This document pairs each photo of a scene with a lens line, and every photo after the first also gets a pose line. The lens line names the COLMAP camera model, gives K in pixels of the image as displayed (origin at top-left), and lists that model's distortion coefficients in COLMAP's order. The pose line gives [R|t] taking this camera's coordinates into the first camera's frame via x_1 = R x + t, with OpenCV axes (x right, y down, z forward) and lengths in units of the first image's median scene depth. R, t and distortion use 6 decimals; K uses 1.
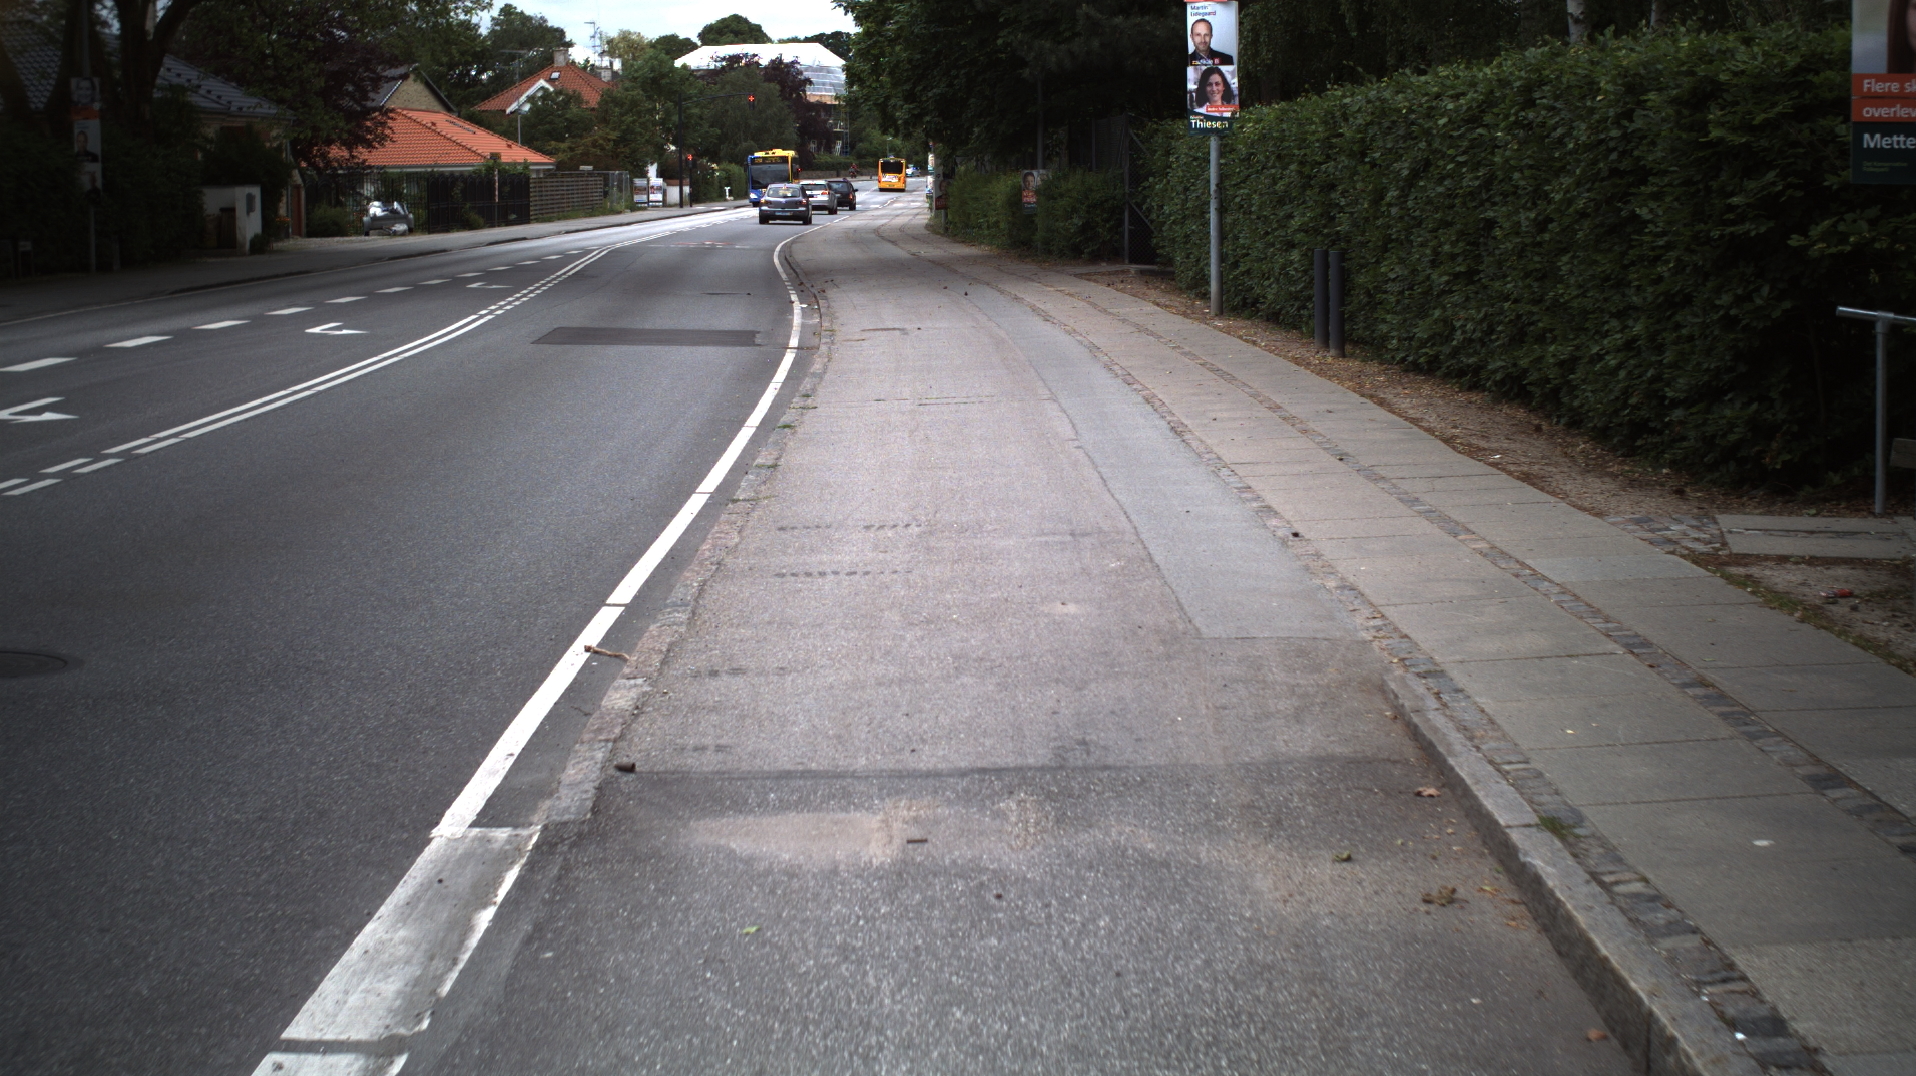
lens RADIAL K [[3535.5, 0, 958.0], [0, 3535.5, 538.0], [0, 0, 1]] dist [-0.309810, 0.419317]
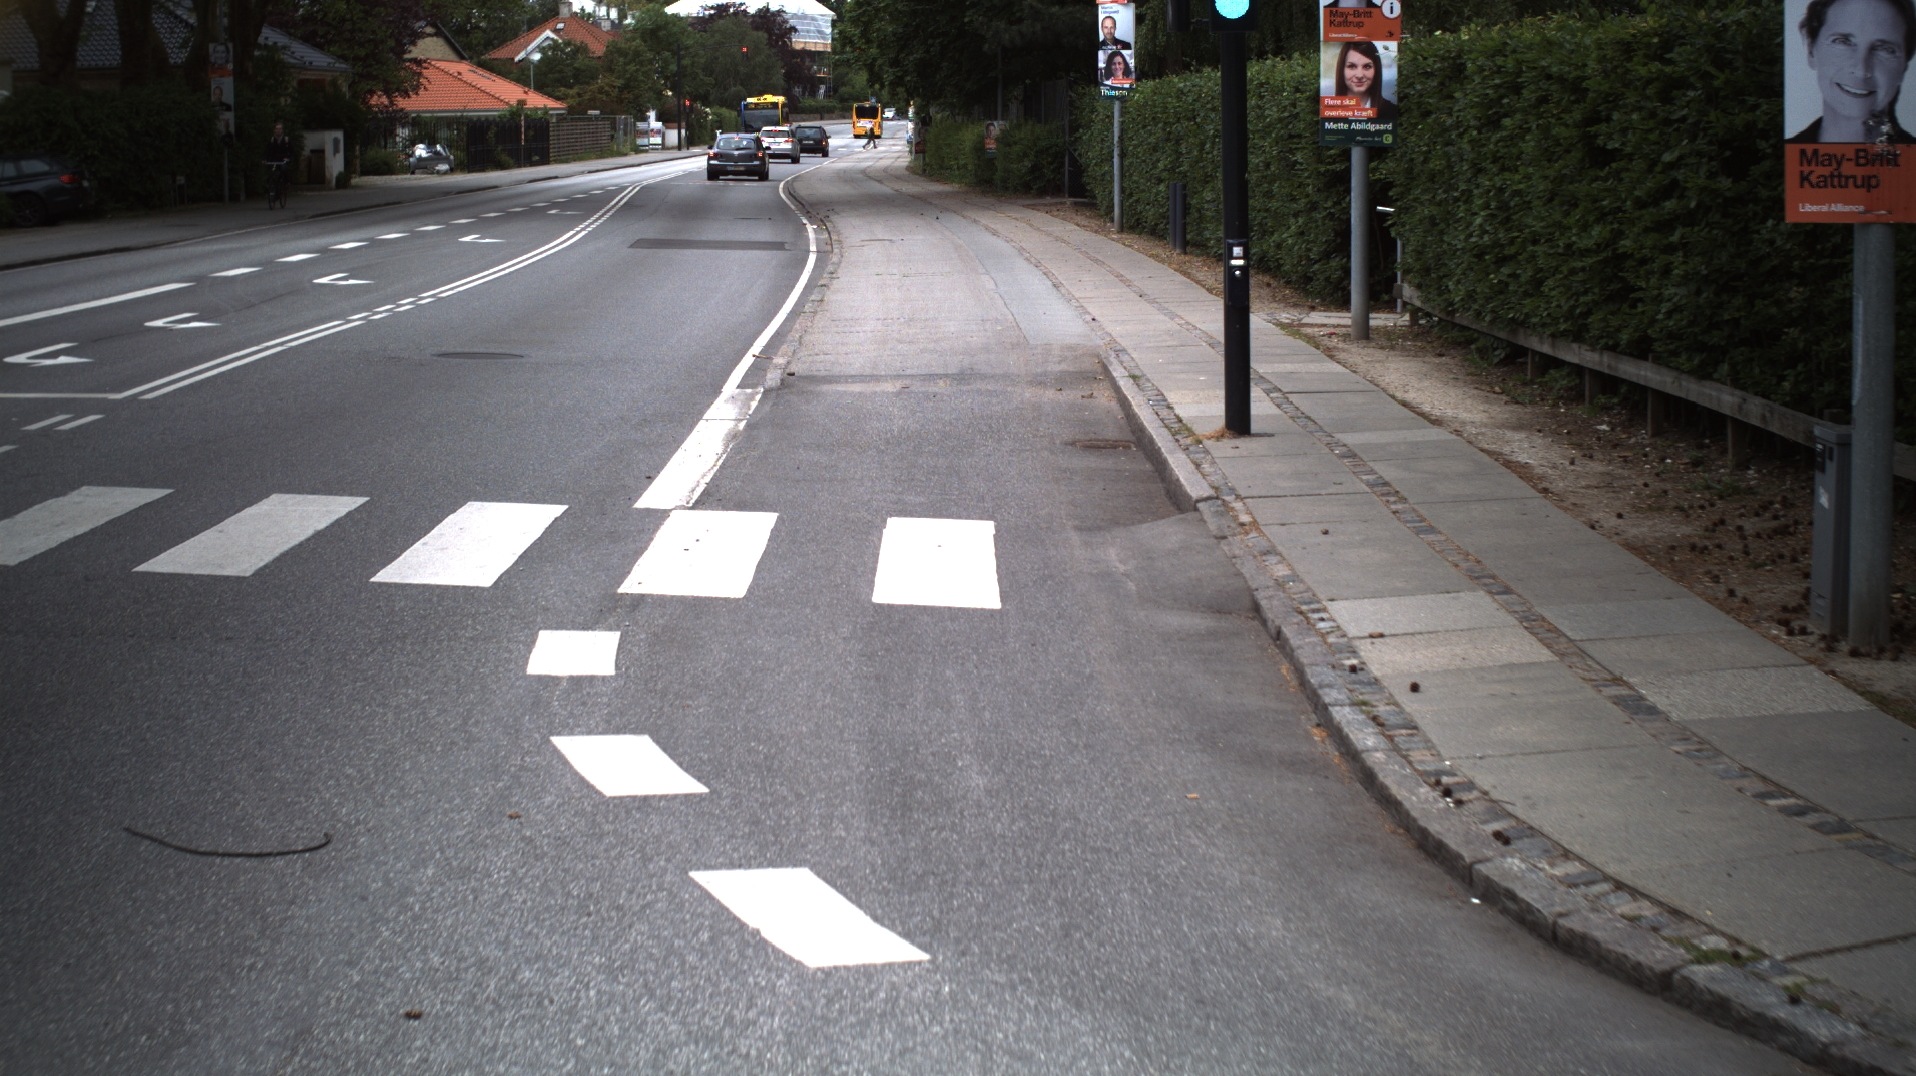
lens RADIAL K [[3535.5, 0, 958.0], [0, 3535.5, 538.0], [0, 0, 1]] dist [-0.309810, 0.419317]
pose [[0.999975, 0.003594, 0.006133, 0.001888], [-0.003693, 0.999862, 0.016170, 0.023371], [-0.006074, -0.016192, 0.999850, -0.256997]]
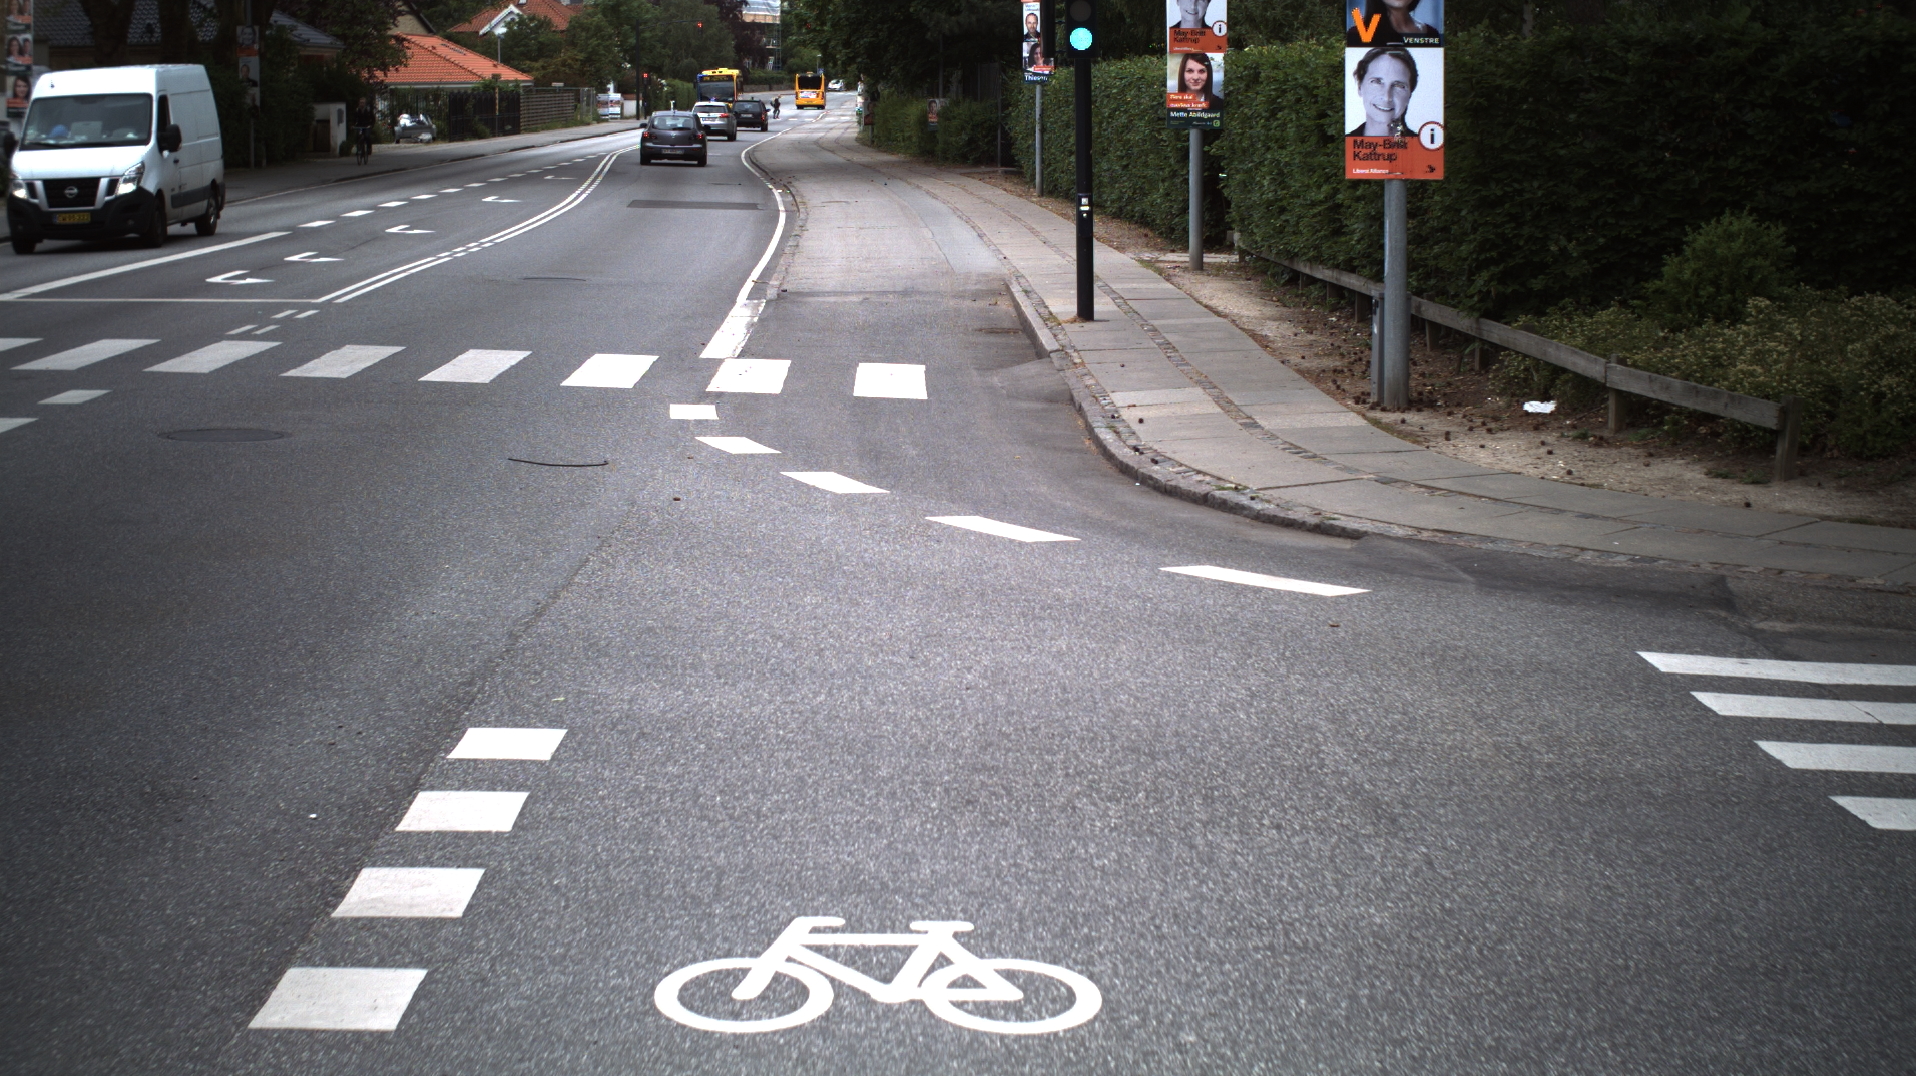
lens RADIAL K [[3535.5, 0, 958.0], [0, 3535.5, 538.0], [0, 0, 1]] dist [-0.309810, 0.419317]
pose [[0.999731, 0.007152, 0.022071, 0.000864], [-0.007696, 0.999666, 0.024653, 0.037350], [-0.021887, -0.024816, 0.999452, -0.427946]]
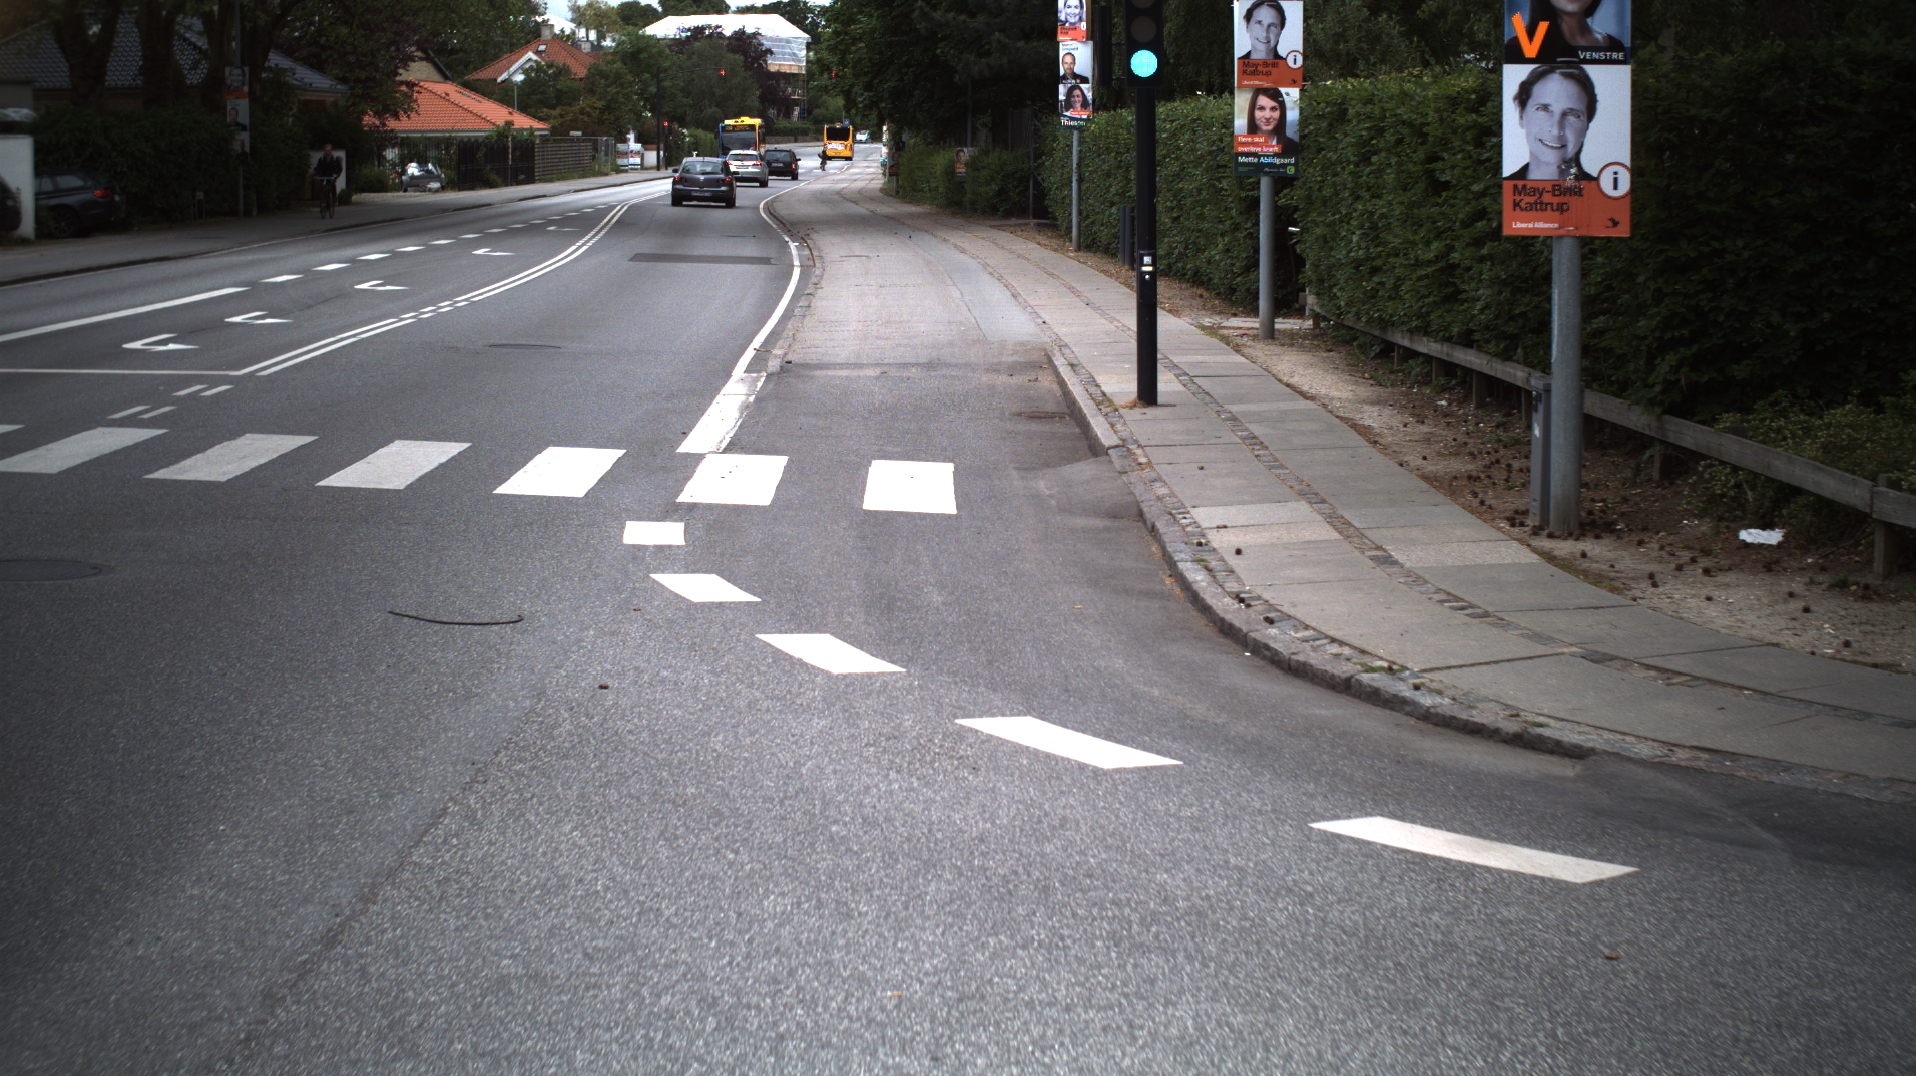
lens RADIAL K [[3535.5, 0, 958.0], [0, 3535.5, 538.0], [0, 0, 1]] dist [-0.309810, 0.419317]
pose [[0.999827, 0.011257, 0.014783, 0.001588], [-0.011404, 0.999886, 0.009941, 0.030645], [-0.014670, -0.010108, 0.999841, -0.342860]]
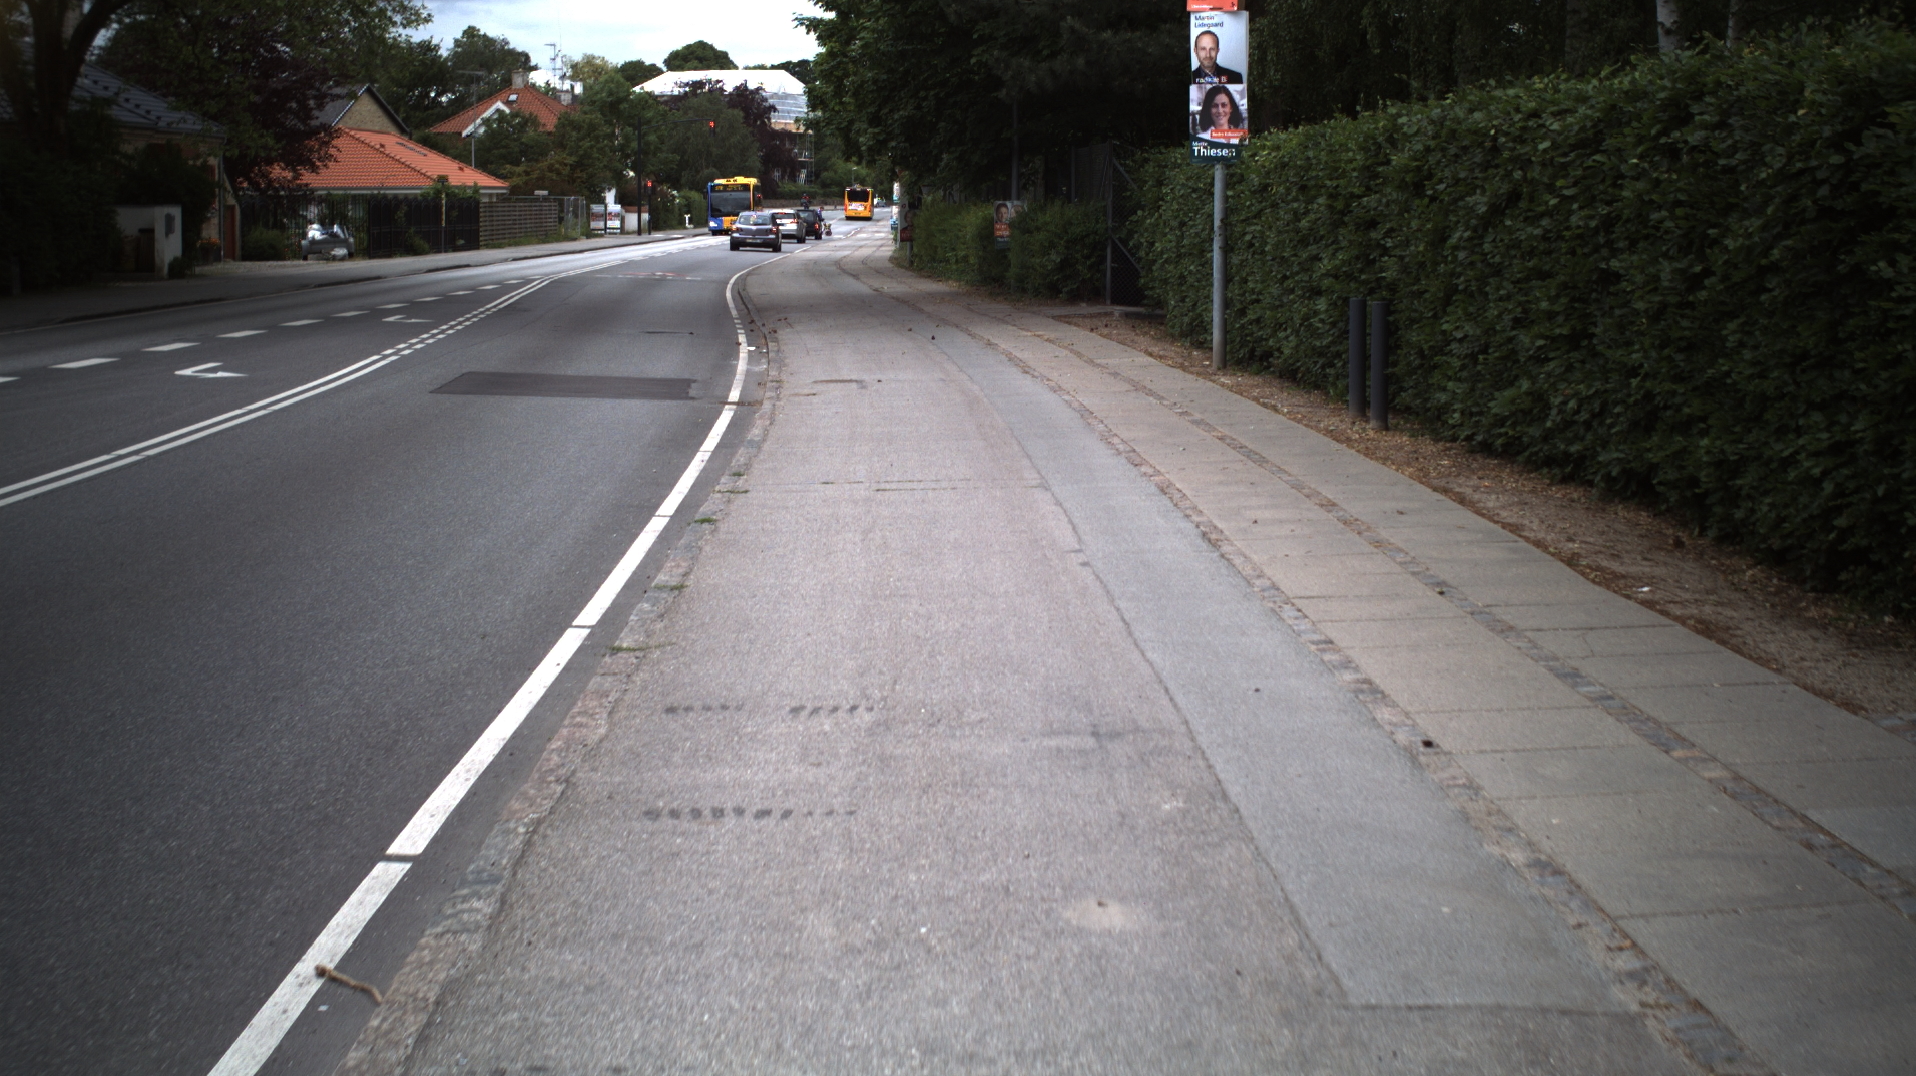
lens RADIAL K [[3535.5, 0, 958.0], [0, 3535.5, 538.0], [0, 0, 1]] dist [-0.309810, 0.419317]
pose [[0.999837, 0.014146, 0.011180, -0.000573], [-0.014046, 0.999862, -0.008915, -0.008519], [-0.011305, 0.008756, 0.999898, 0.085218]]
